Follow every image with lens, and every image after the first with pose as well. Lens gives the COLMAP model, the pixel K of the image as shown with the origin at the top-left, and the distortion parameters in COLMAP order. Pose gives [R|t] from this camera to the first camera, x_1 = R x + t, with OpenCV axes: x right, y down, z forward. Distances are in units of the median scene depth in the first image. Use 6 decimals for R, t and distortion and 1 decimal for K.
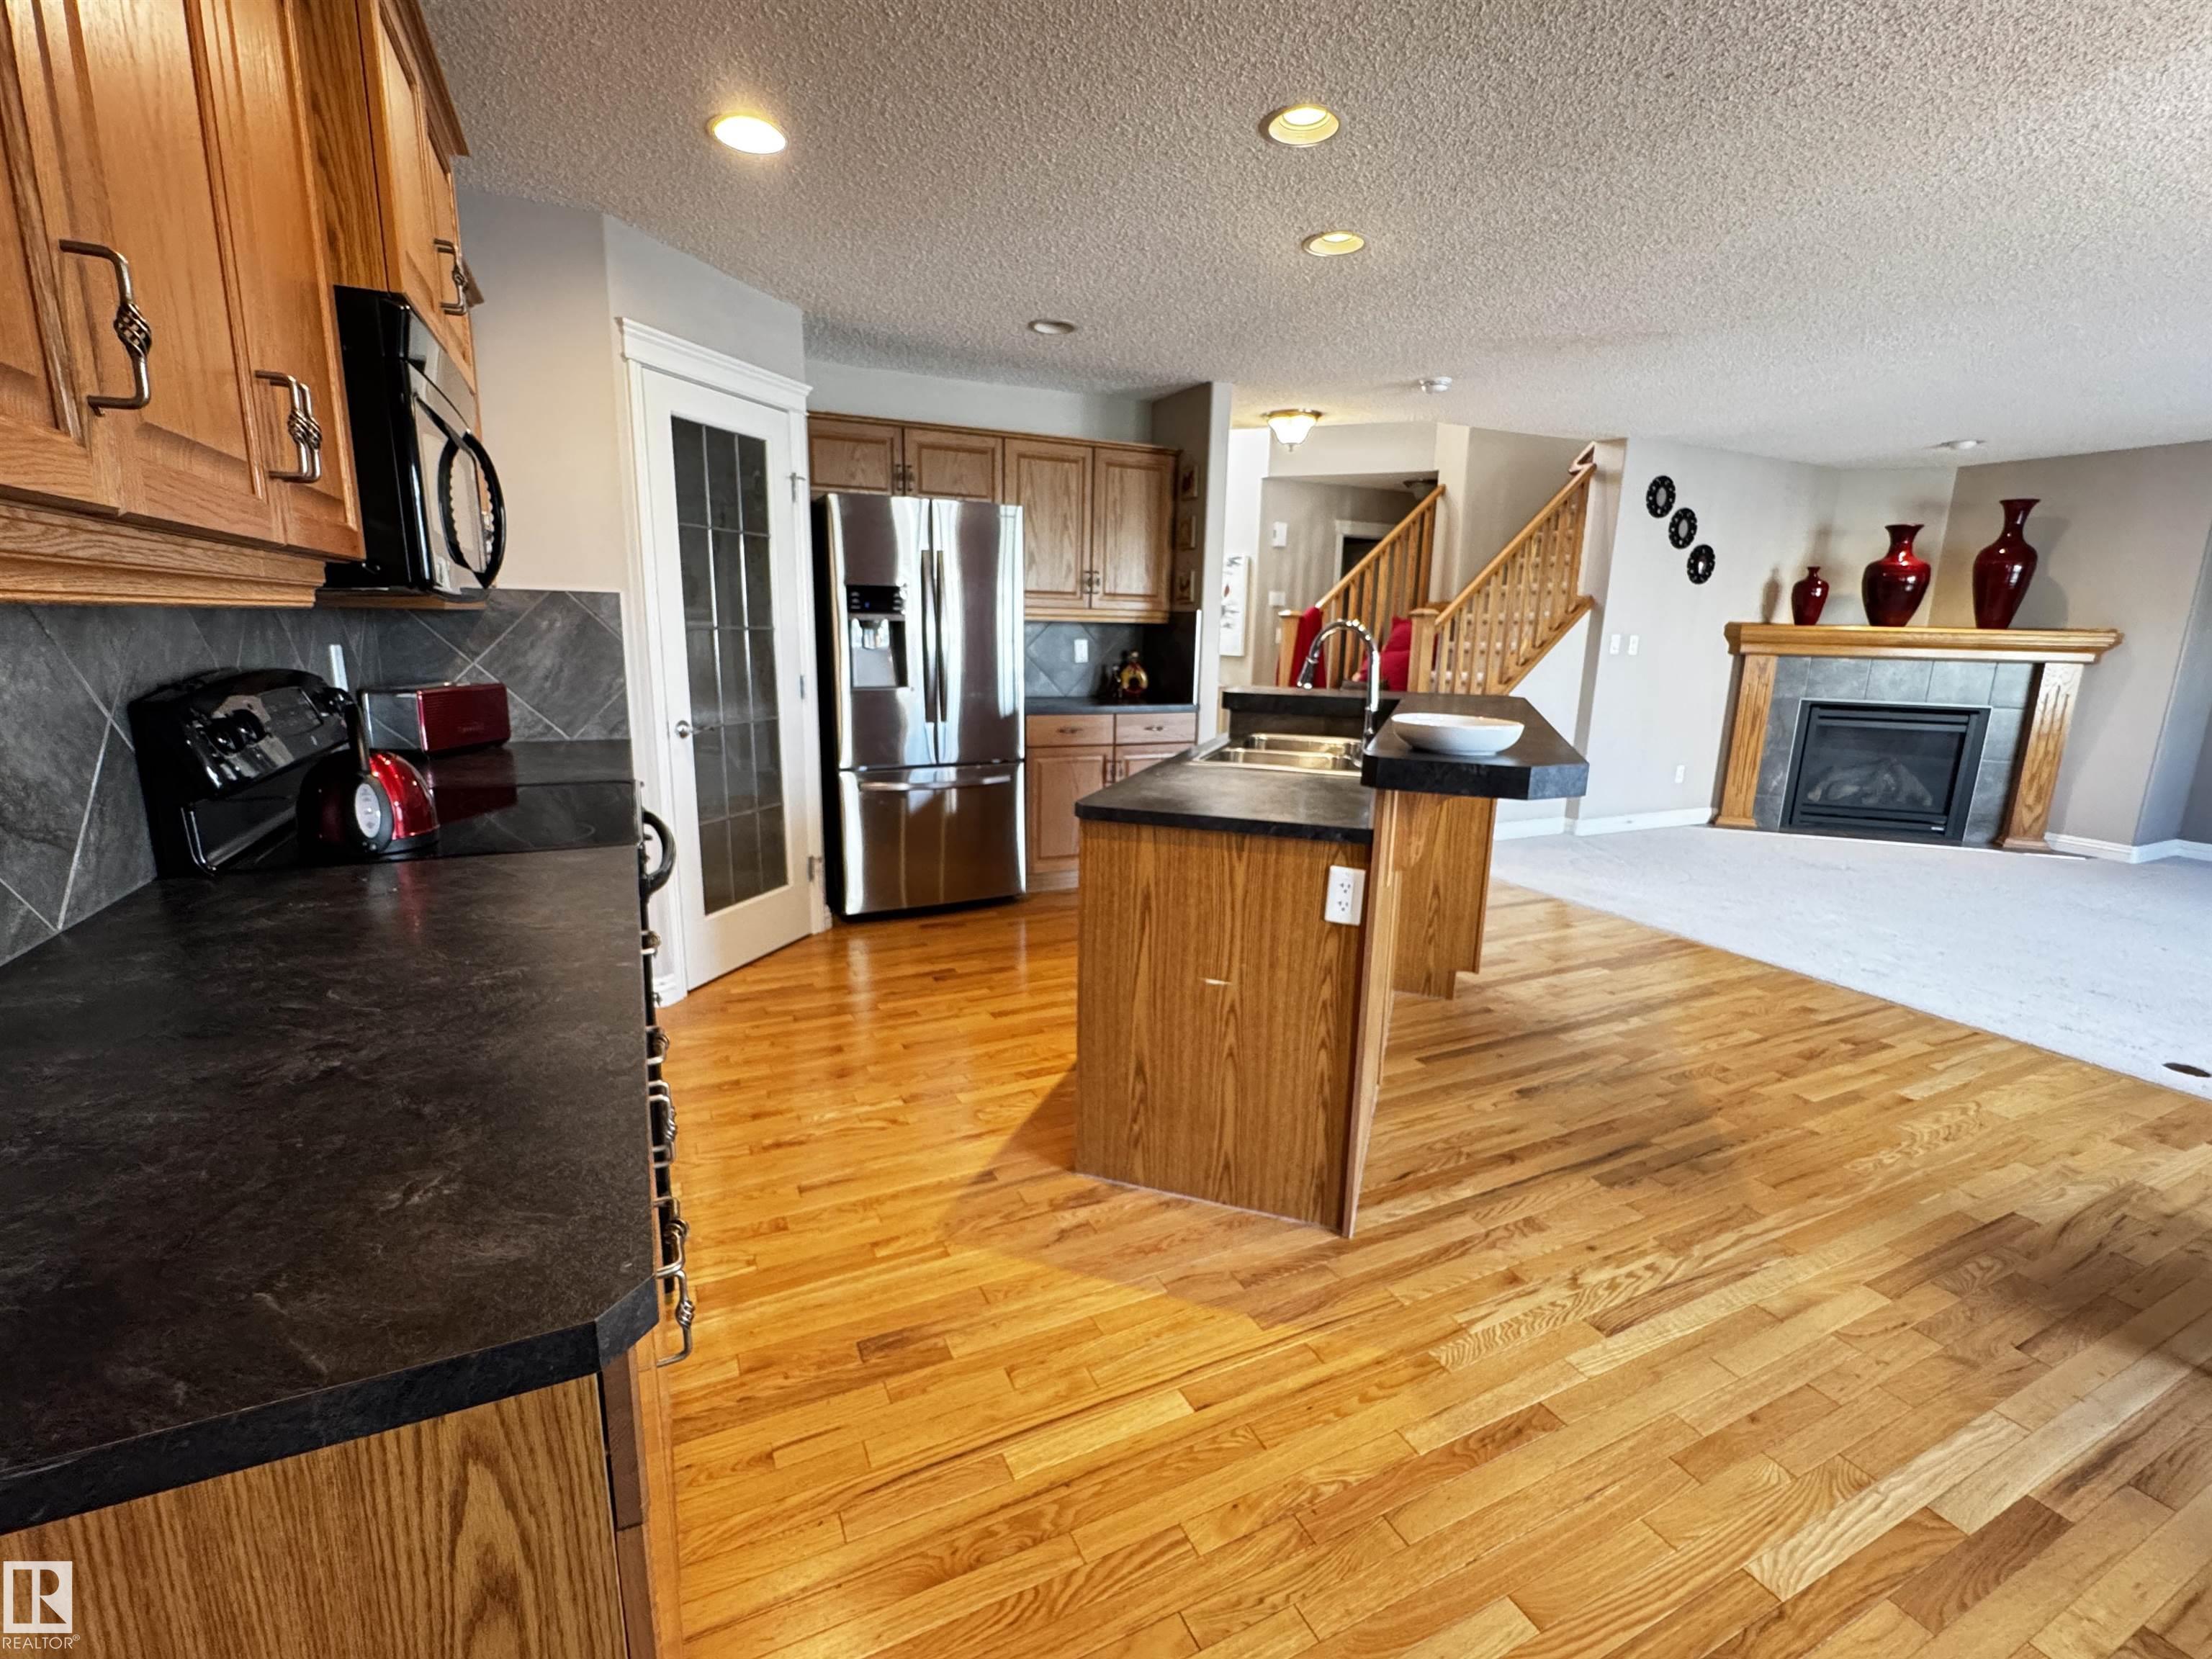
lens RADIAL K [[973.4, 0, 1100.4], [0, 973.4, 833.5], [0, 0, 1]] dist [-0.006376, 0.001605]
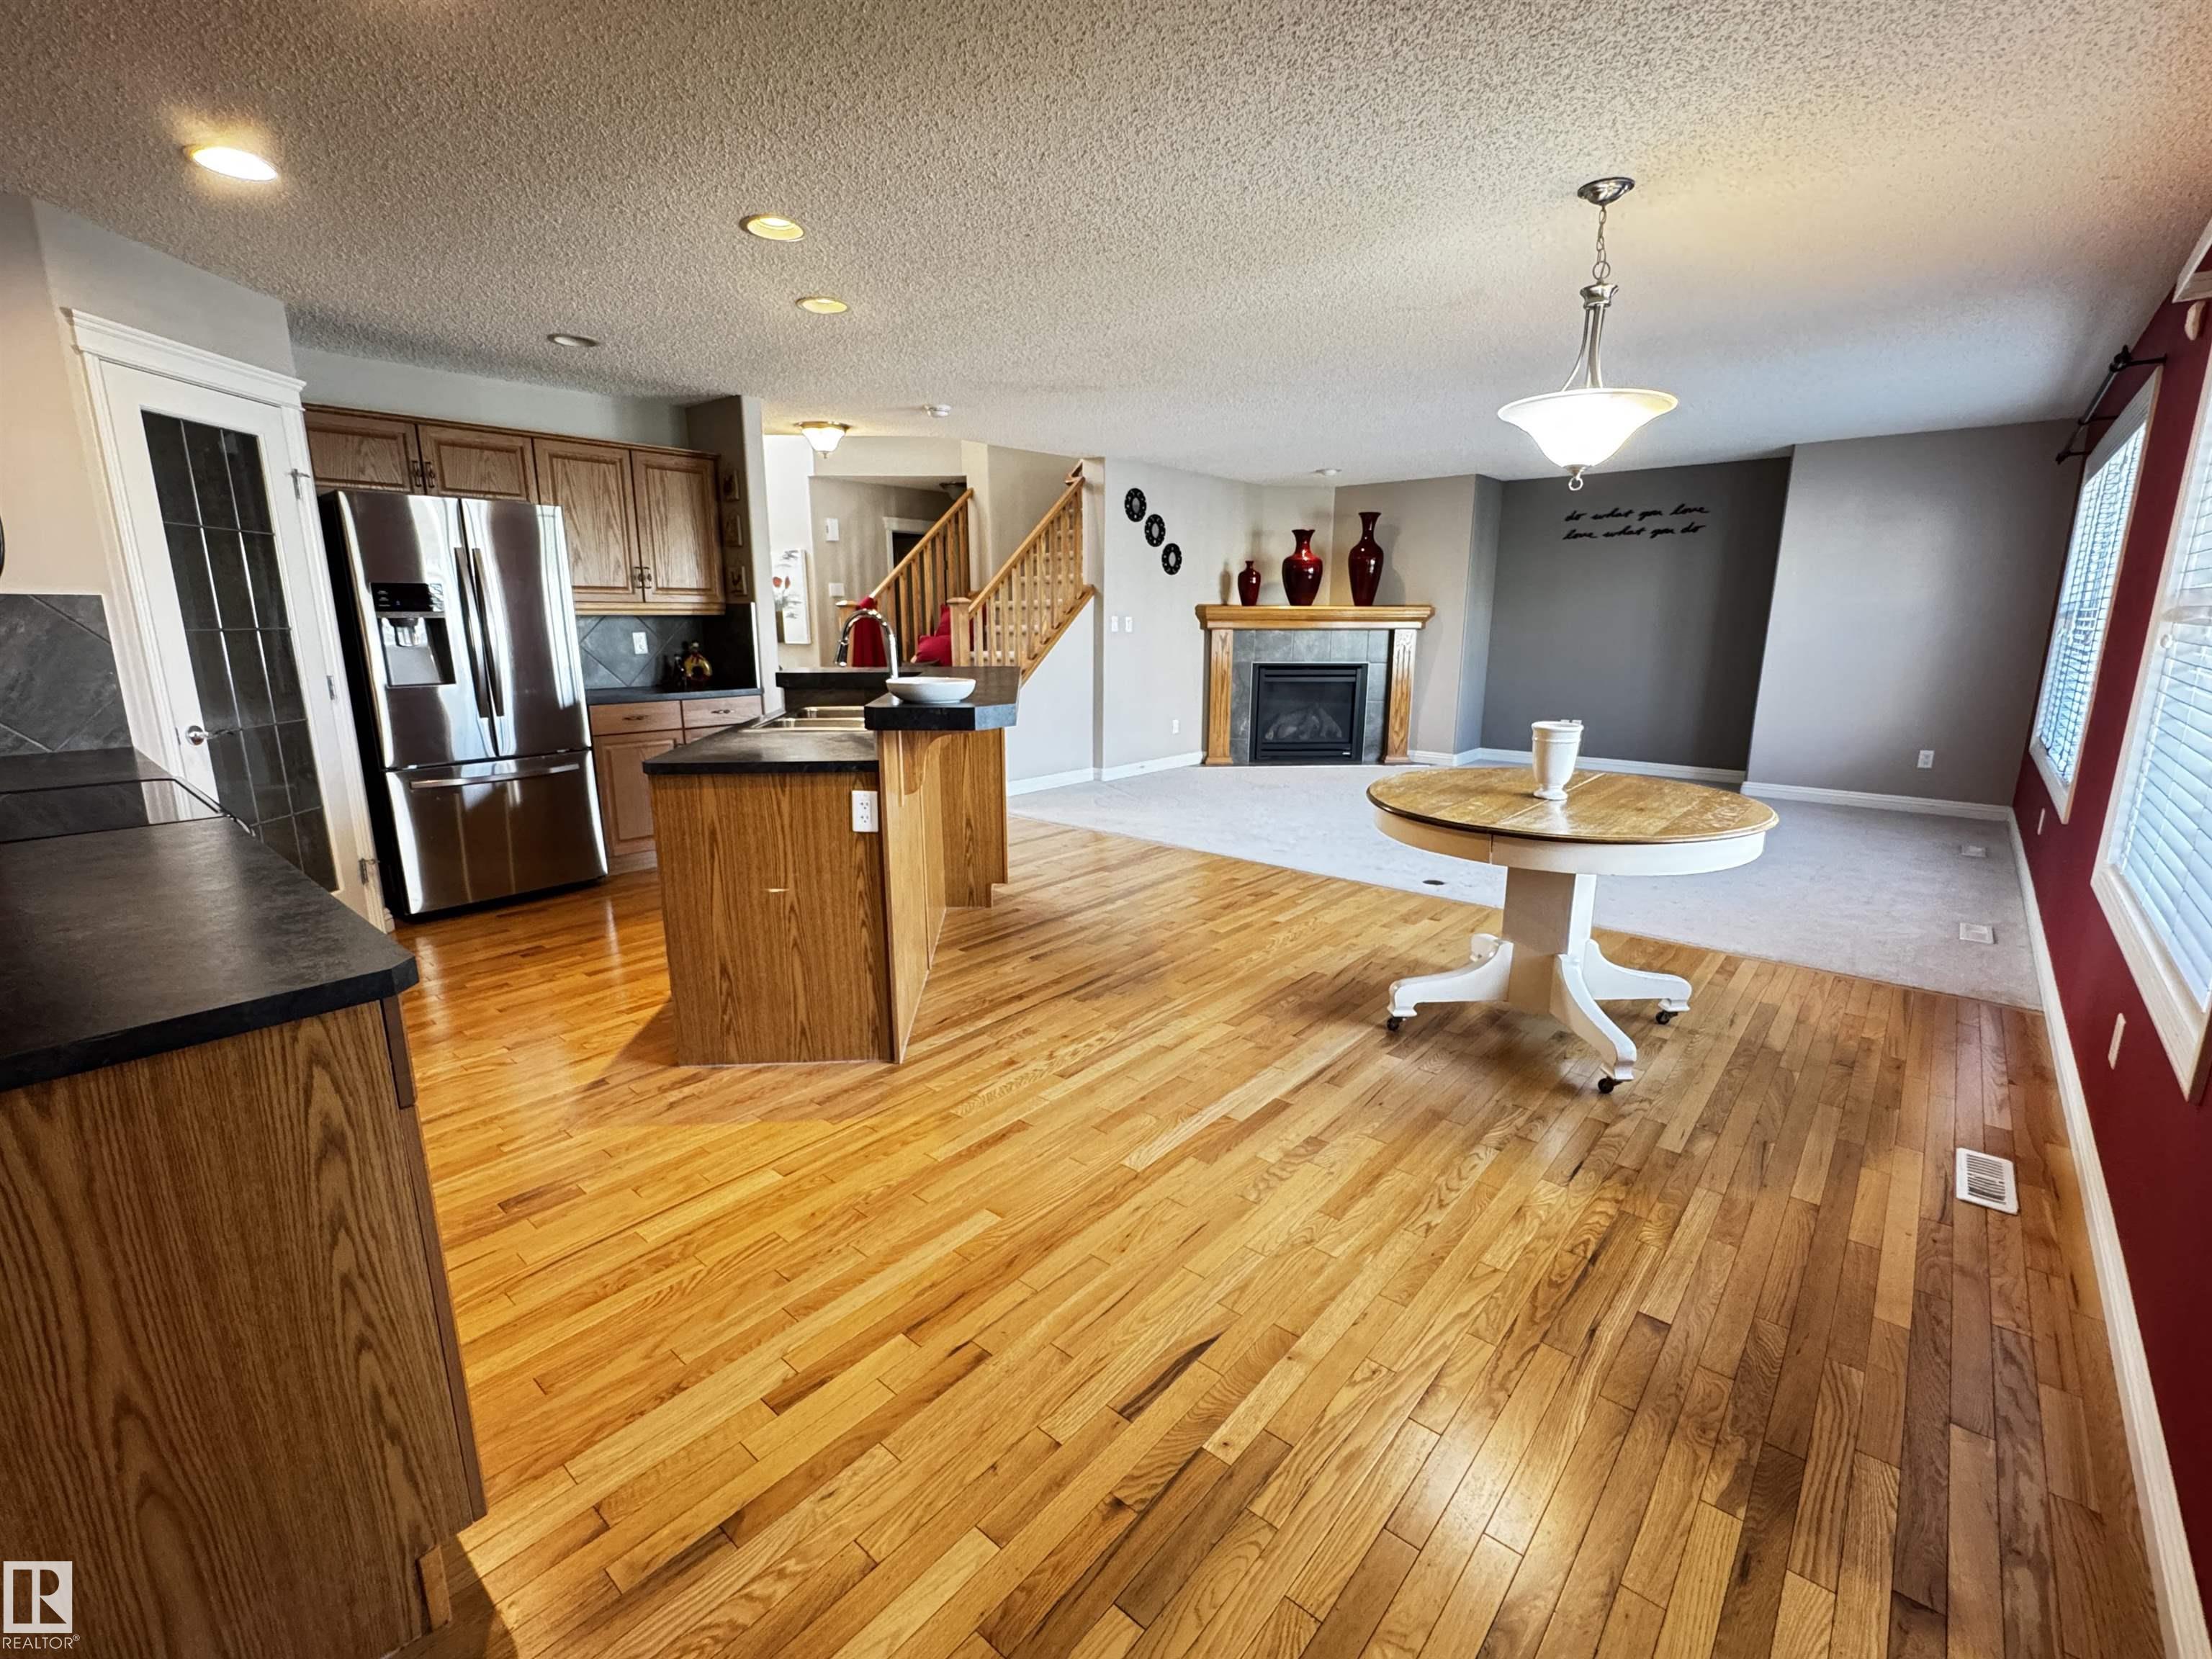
lens RADIAL K [[973.4, 0, 1102.4], [0, 973.4, 832.5], [0, 0, 1]] dist [-0.006376, 0.001605]
pose [[0.915592, -0.106866, 0.387648, 0.013401], [0.102645, 0.994215, 0.031644, 0.049547], [-0.388787, 0.010818, 0.921264, -0.231025]]
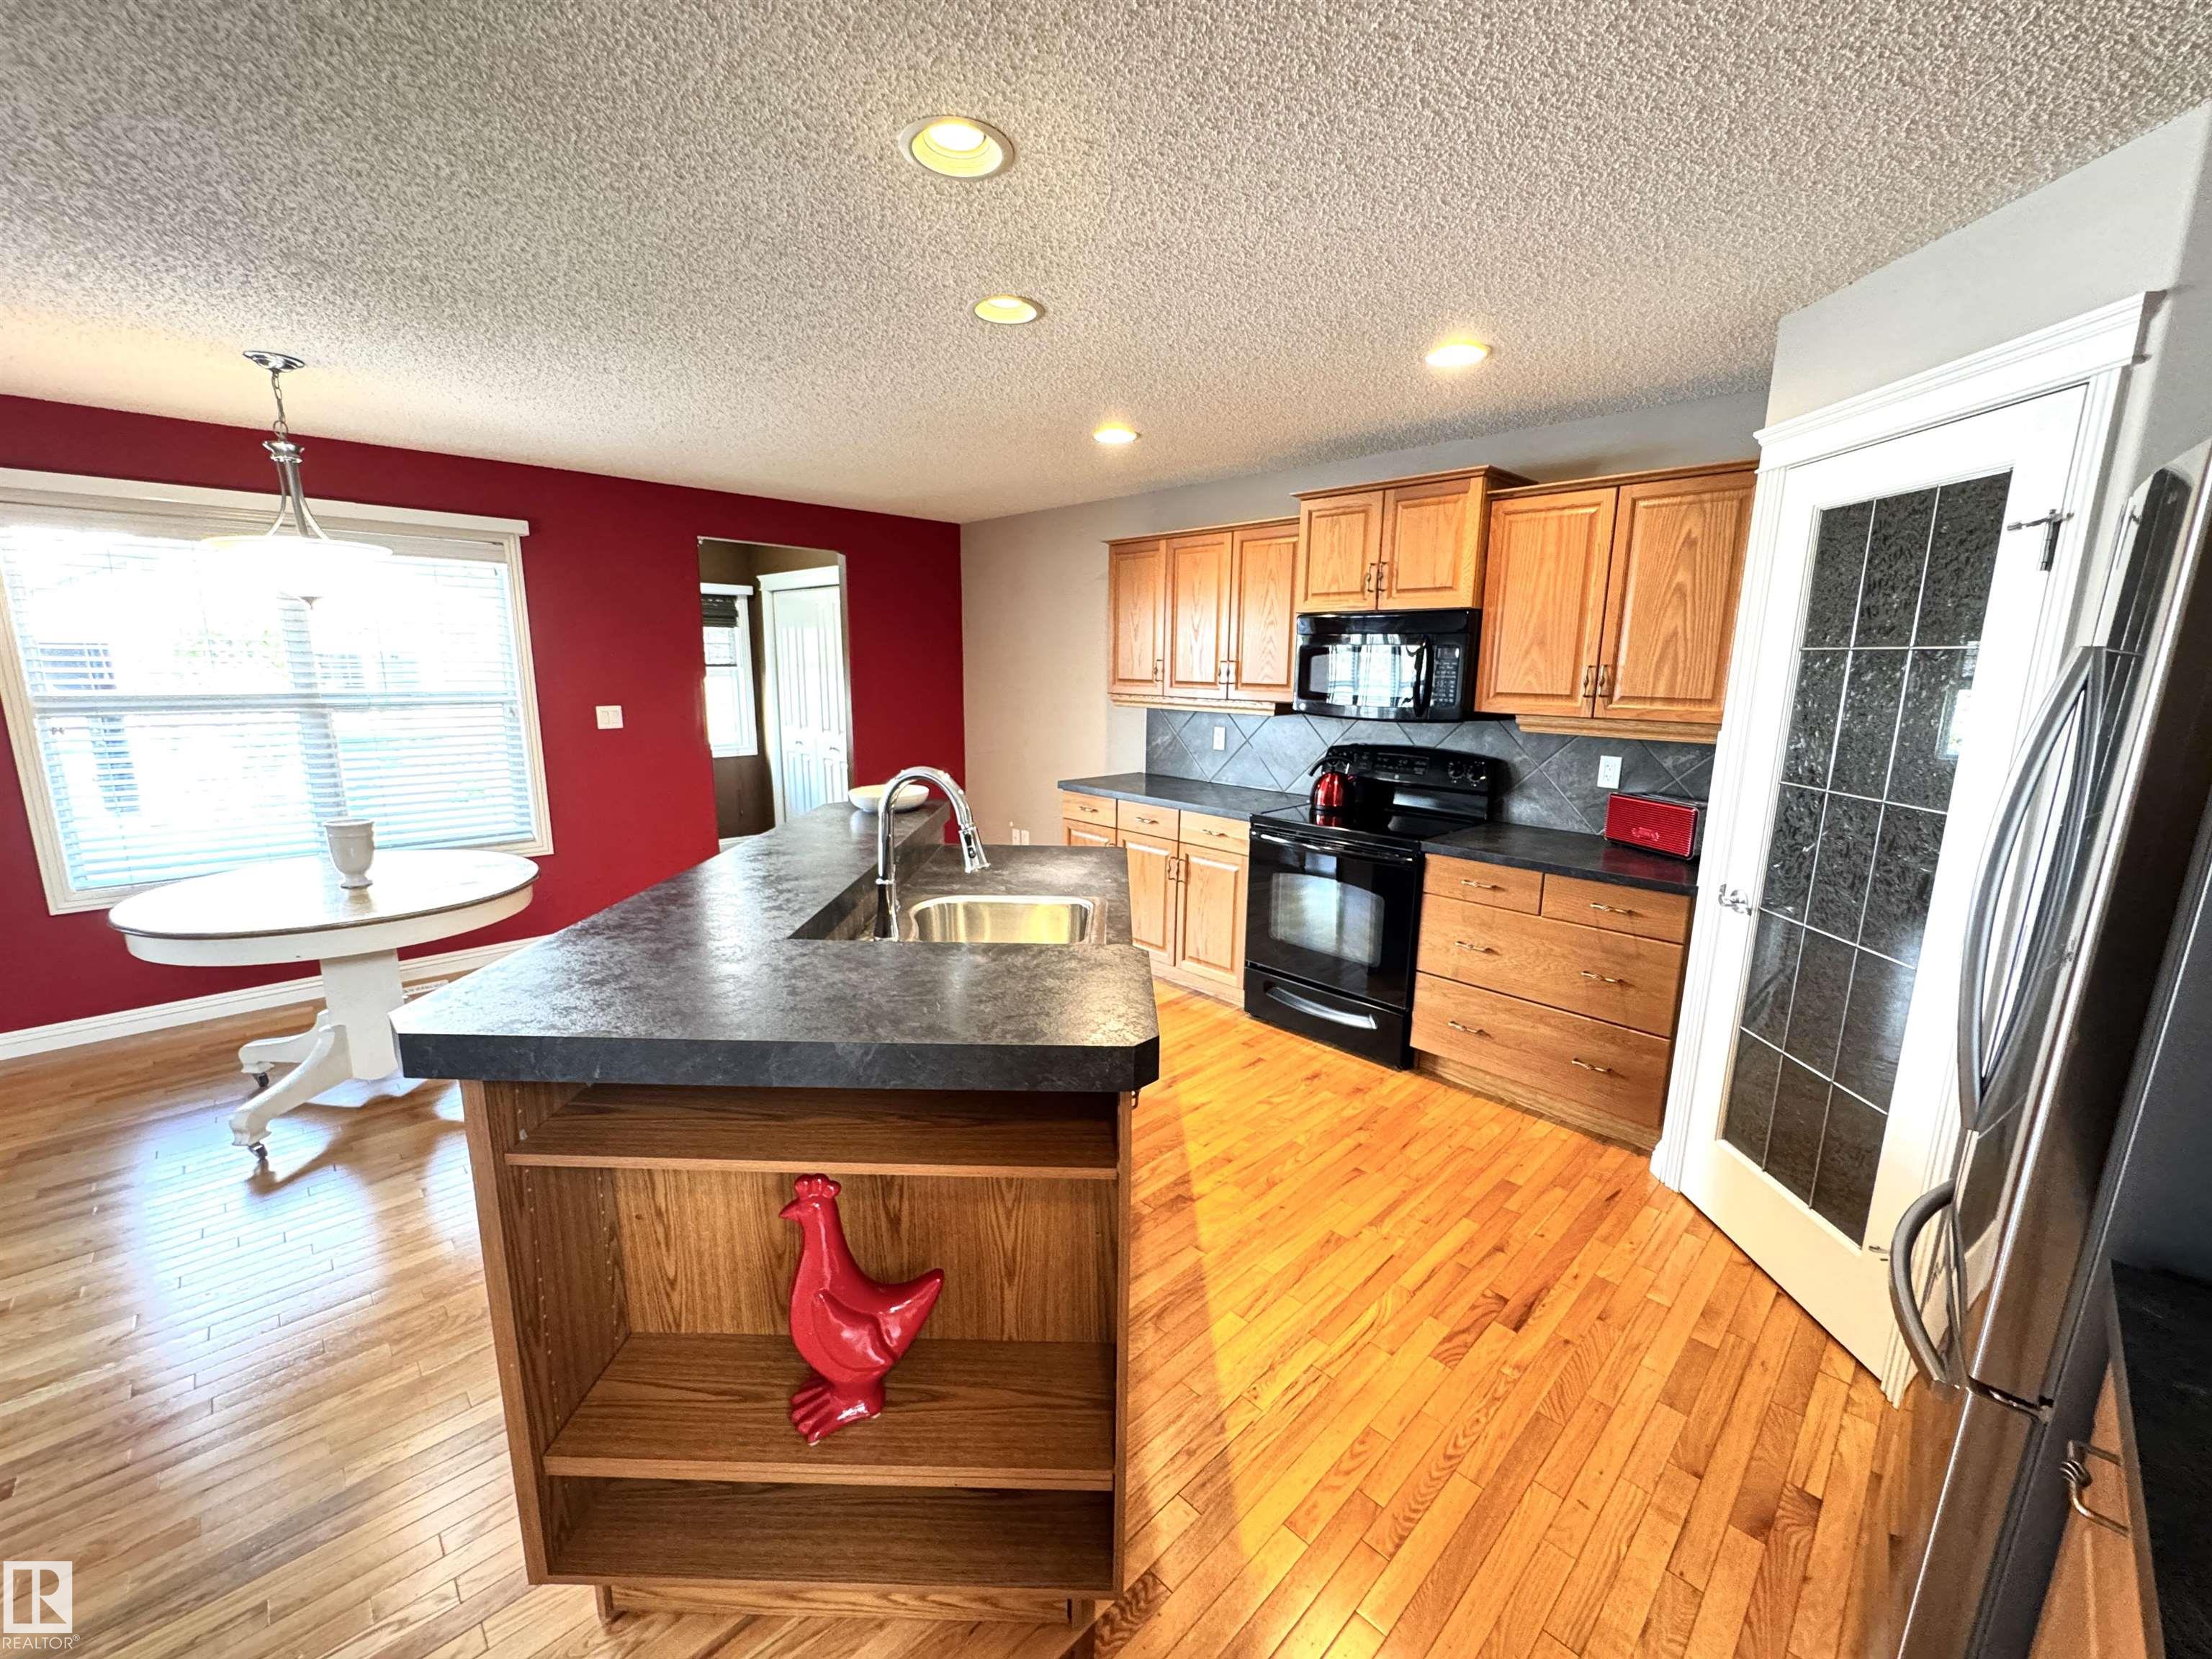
lens RADIAL K [[875.9, 0, 1102.5], [0, 875.9, 829.3], [0, 0, 1]] dist [-0.003548, 0.000088]
pose [[-0.947842, 0.032945, -0.317033, 0.287574], [-0.094725, 0.920591, 0.378866, -0.370784], [0.304339, 0.389136, -0.869454, 1.386451]]
